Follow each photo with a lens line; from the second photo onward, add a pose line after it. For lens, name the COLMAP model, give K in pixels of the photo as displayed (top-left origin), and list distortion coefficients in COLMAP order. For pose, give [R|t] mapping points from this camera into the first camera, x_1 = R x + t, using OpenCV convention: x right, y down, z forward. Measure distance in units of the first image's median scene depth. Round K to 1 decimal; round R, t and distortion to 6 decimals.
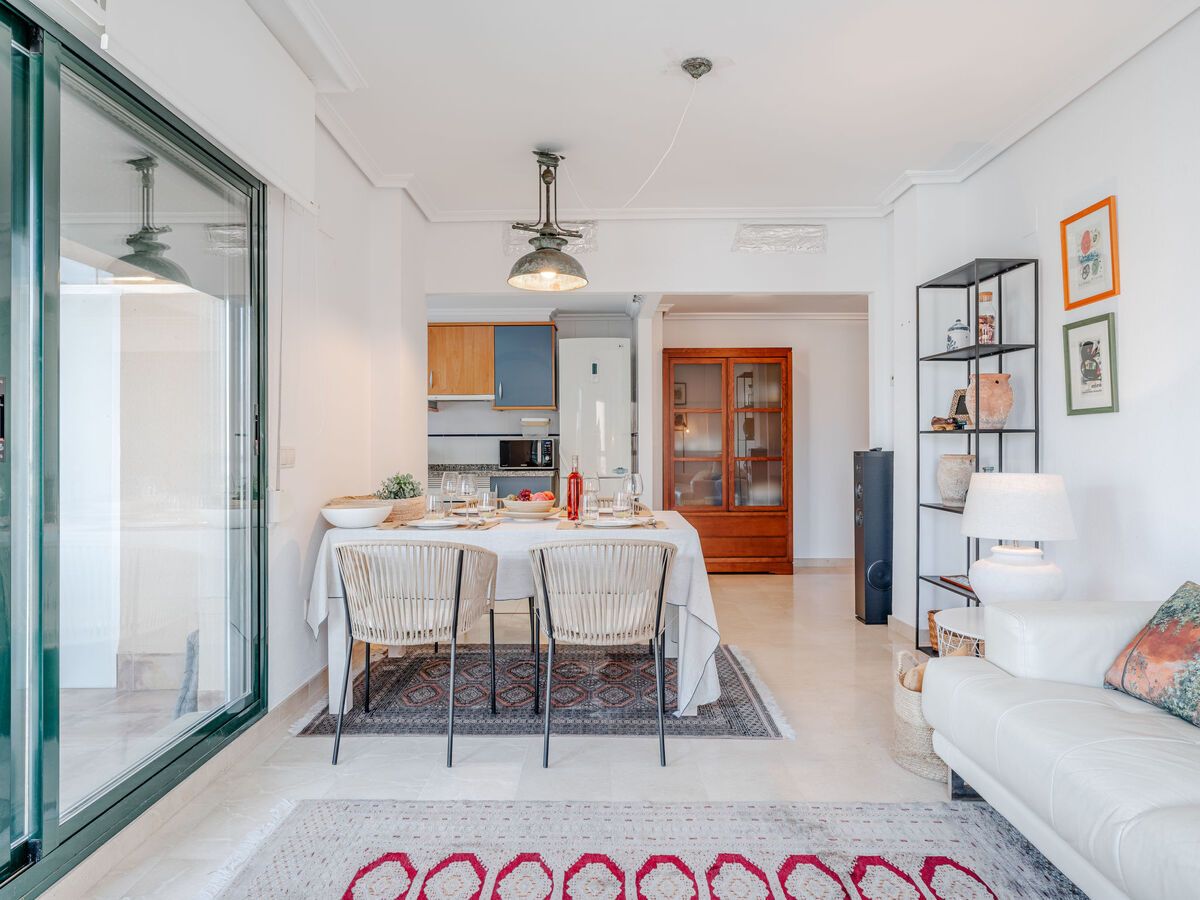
lens RADIAL K [[733.0, 0, 598.2], [0, 733.0, 441.2], [0, 0, 1]] dist [-0.006966, 0.005564]
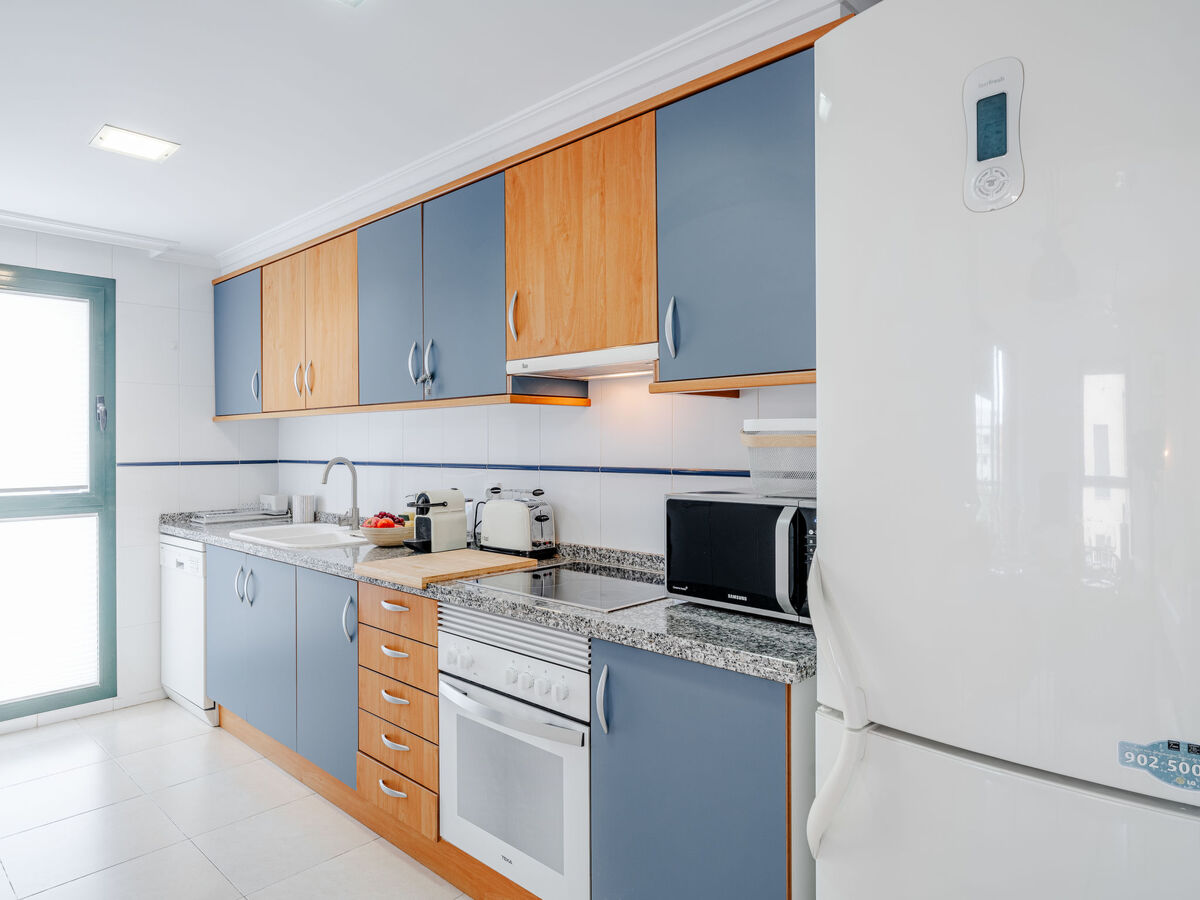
lens RADIAL K [[733.0, 0, 597.7], [0, 733.0, 440.2], [0, 0, 1]] dist [-0.006966, 0.005564]
pose [[0.735481, -0.002217, -0.677541, 0.043670], [0.003262, 0.999995, 0.000270, -0.025574], [0.677537, -0.002409, 0.735485, 0.818861]]
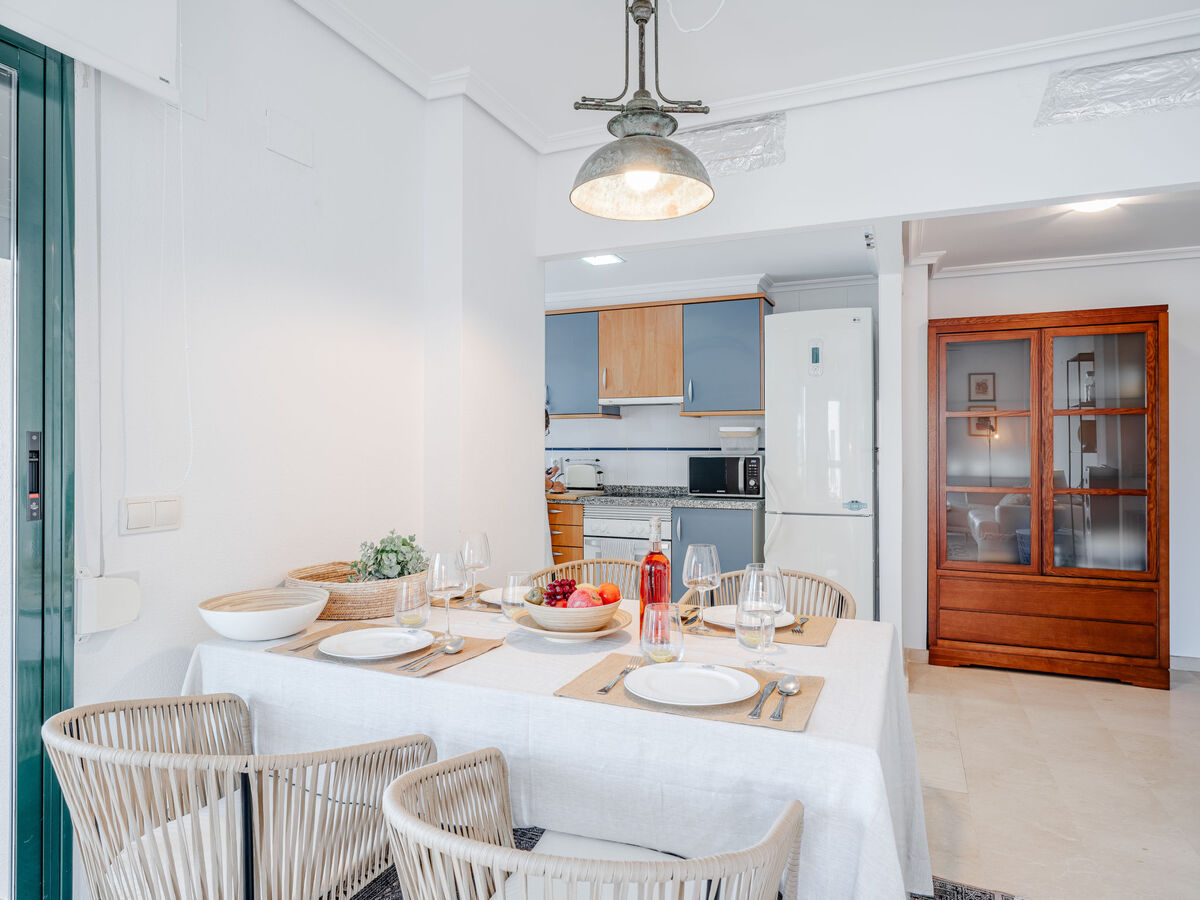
lens RADIAL K [[733.0, 0, 596.3], [0, 733.0, 442.8], [0, 0, 1]] dist [-0.006966, 0.005564]
pose [[0.921157, 0.002274, -0.389184, 0.073532], [-0.000559, 0.999990, 0.004521, -0.020104], [0.389190, -0.003946, 0.921149, 0.292704]]
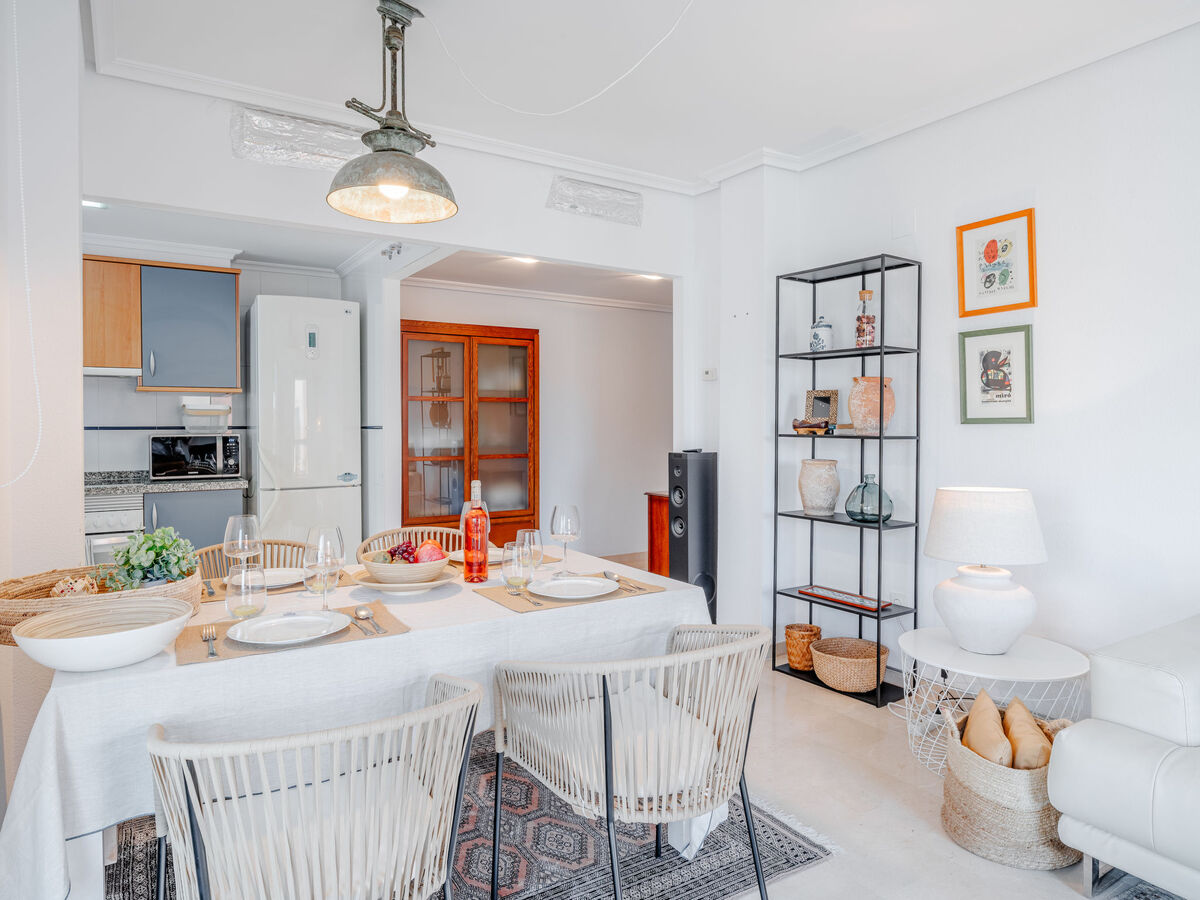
lens RADIAL K [[733.0, 0, 597.3], [0, 733.0, 431.0], [0, 0, 1]] dist [-0.006966, 0.005564]
pose [[0.839679, -0.003390, 0.543073, -0.165499], [-0.005316, 0.999881, 0.014460, -0.019526], [-0.543057, -0.015028, 0.839561, 0.228952]]
